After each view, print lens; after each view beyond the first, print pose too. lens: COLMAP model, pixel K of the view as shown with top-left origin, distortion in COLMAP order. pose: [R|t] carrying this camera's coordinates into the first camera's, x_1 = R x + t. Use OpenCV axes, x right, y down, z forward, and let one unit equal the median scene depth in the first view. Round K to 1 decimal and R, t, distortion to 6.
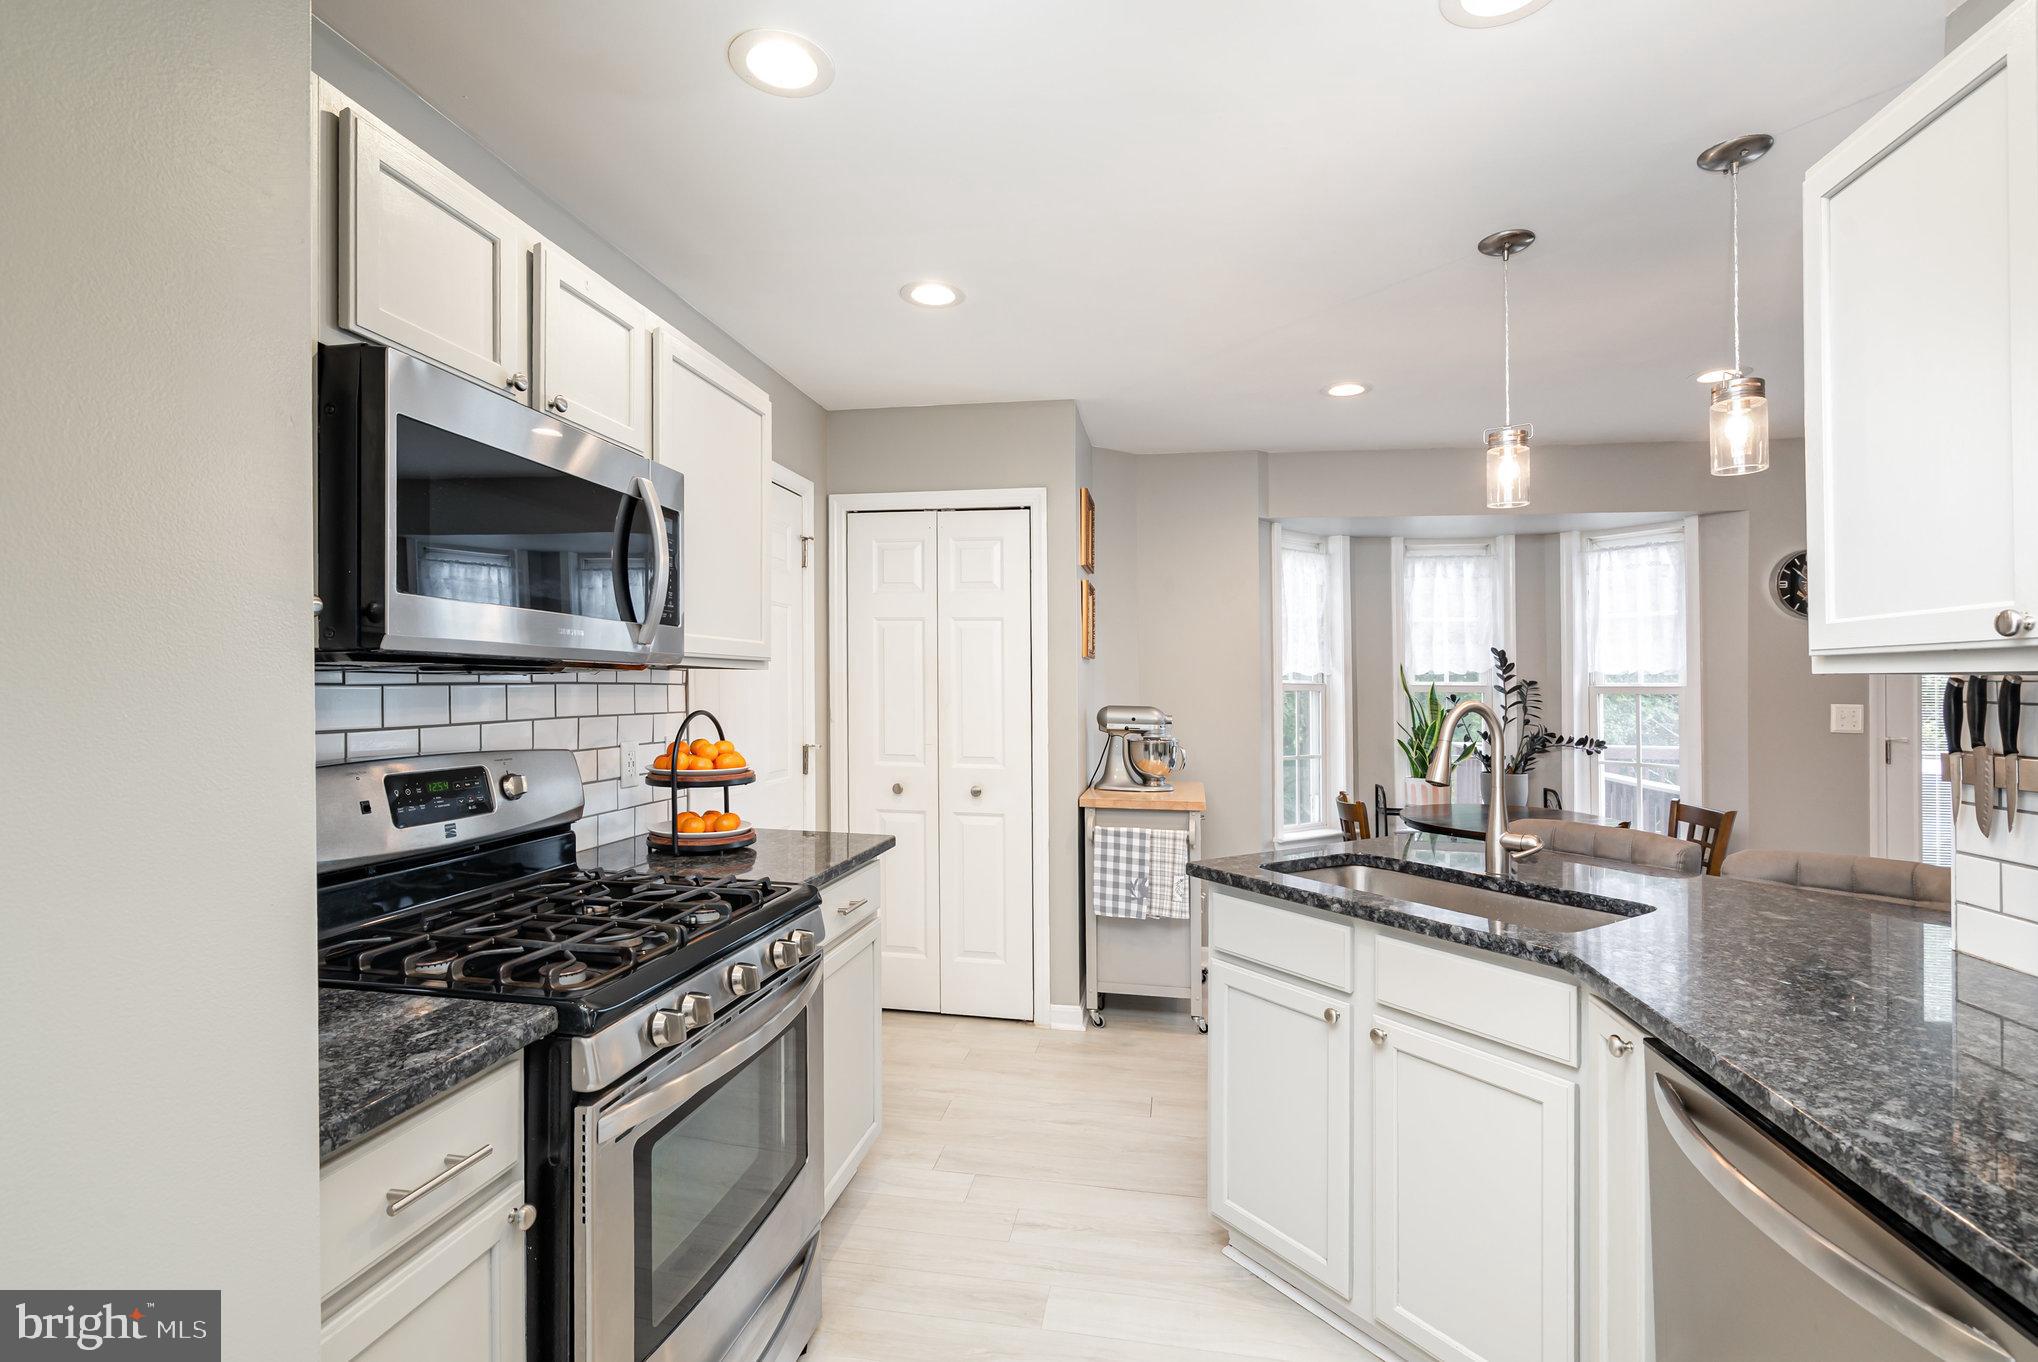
lens RADIAL K [[916.2, 0, 1012.3], [0, 916.2, 689.5], [0, 0, 1]] dist [-0.007177, 0.001801]
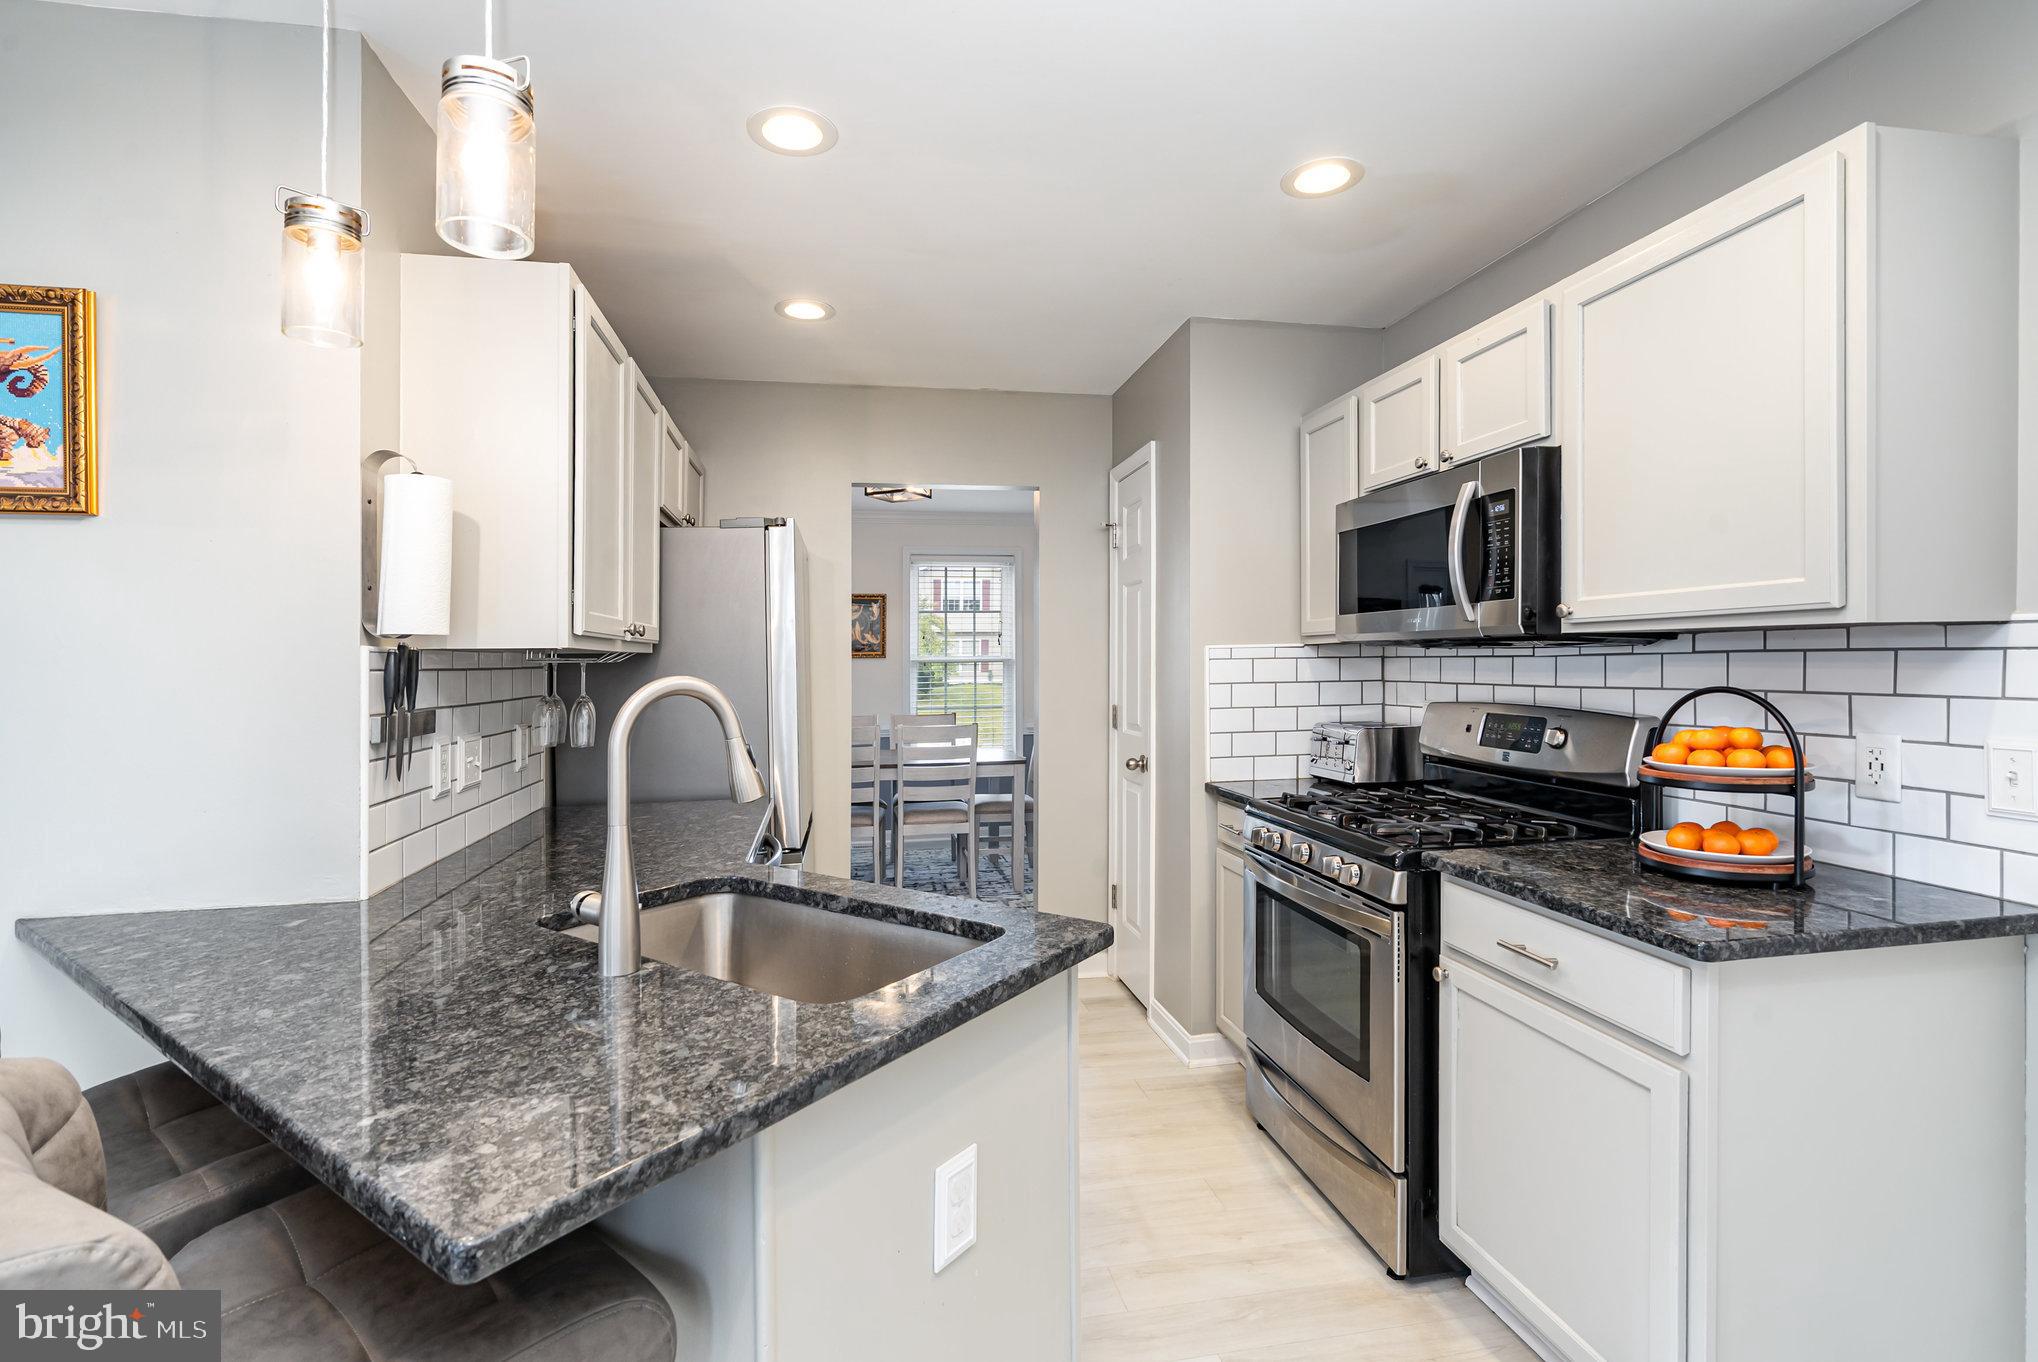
lens RADIAL K [[916.2, 0, 1019.2], [0, 916.2, 673.4], [0, 0, 1]] dist [-0.007177, 0.001801]
pose [[-0.933163, 0.005998, -0.359403, 0.634044], [0.006572, 0.999978, -0.000376, 0.016108], [0.359393, -0.002713, -0.933182, 2.071692]]
